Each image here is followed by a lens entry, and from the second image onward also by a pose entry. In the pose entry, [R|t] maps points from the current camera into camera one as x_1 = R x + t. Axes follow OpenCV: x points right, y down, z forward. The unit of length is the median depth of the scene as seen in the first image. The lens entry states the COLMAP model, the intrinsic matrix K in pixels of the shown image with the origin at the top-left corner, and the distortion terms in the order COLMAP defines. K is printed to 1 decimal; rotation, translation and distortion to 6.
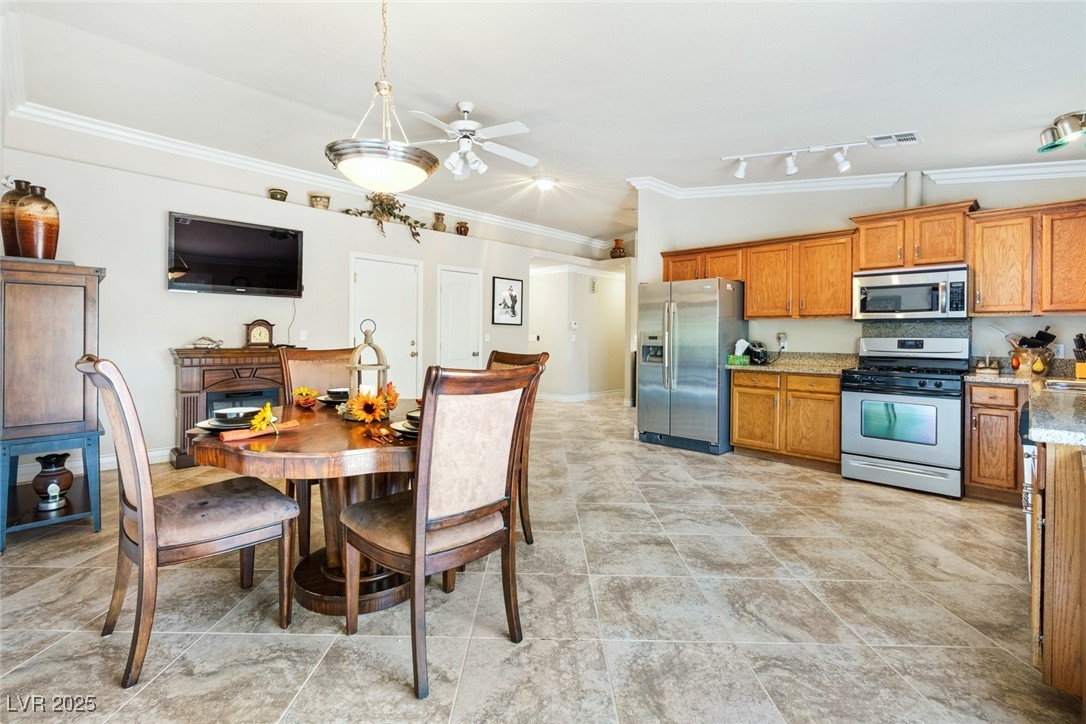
lens RADIAL K [[482.7, 0, 532.1], [0, 482.7, 332.7], [0, 0, 1]] dist [0.004988, -0.001836]
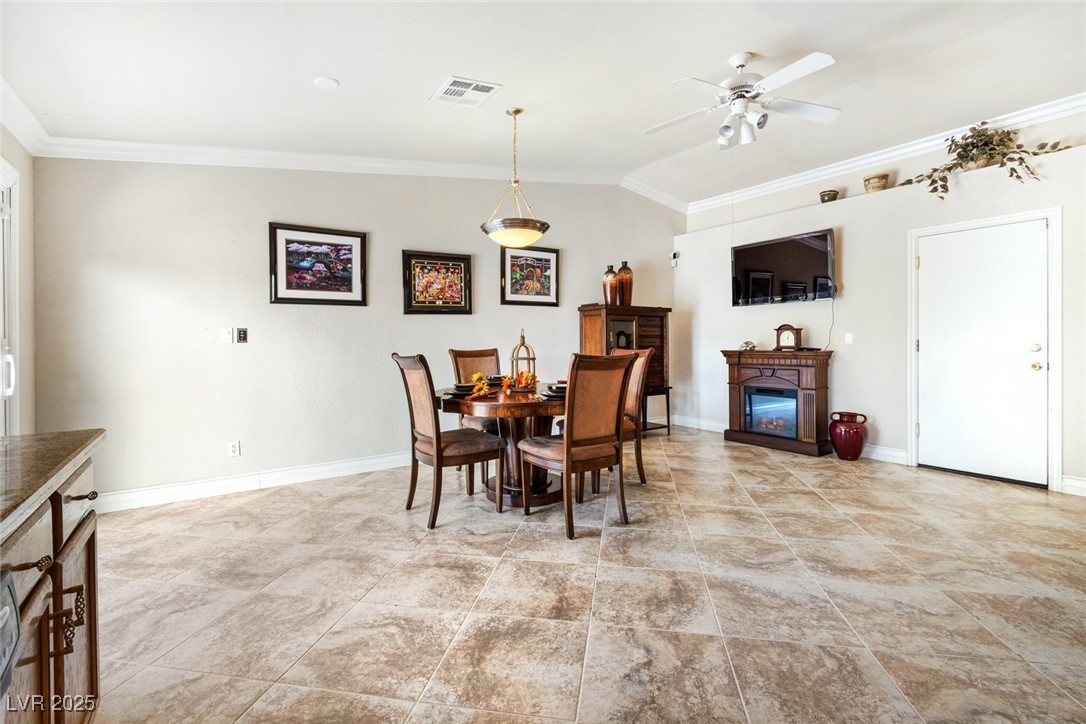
lens RADIAL K [[482.7, 0, 547.3], [0, 482.7, 341.7], [0, 0, 1]] dist [0.004988, -0.001836]
pose [[-0.152594, -0.009359, -0.988245, 0.852619], [0.011924, 0.999865, -0.011310, 0.025204], [0.988217, -0.013510, -0.152462, 0.930282]]
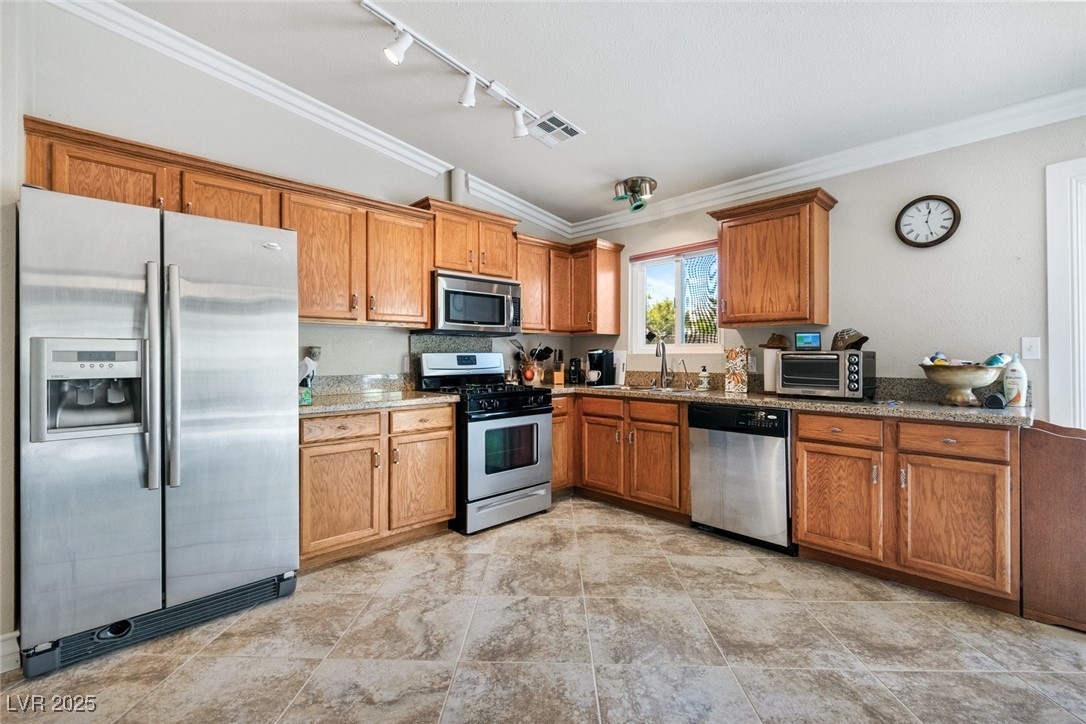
lens RADIAL K [[482.7, 0, 540.8], [0, 482.7, 354.2], [0, 0, 1]] dist [0.004988, -0.001836]
pose [[0.010070, -0.003635, 0.999943, -0.151110], [-0.003840, 0.999986, 0.003674, 0.011358], [-0.999942, -0.003877, 0.010056, 1.096240]]
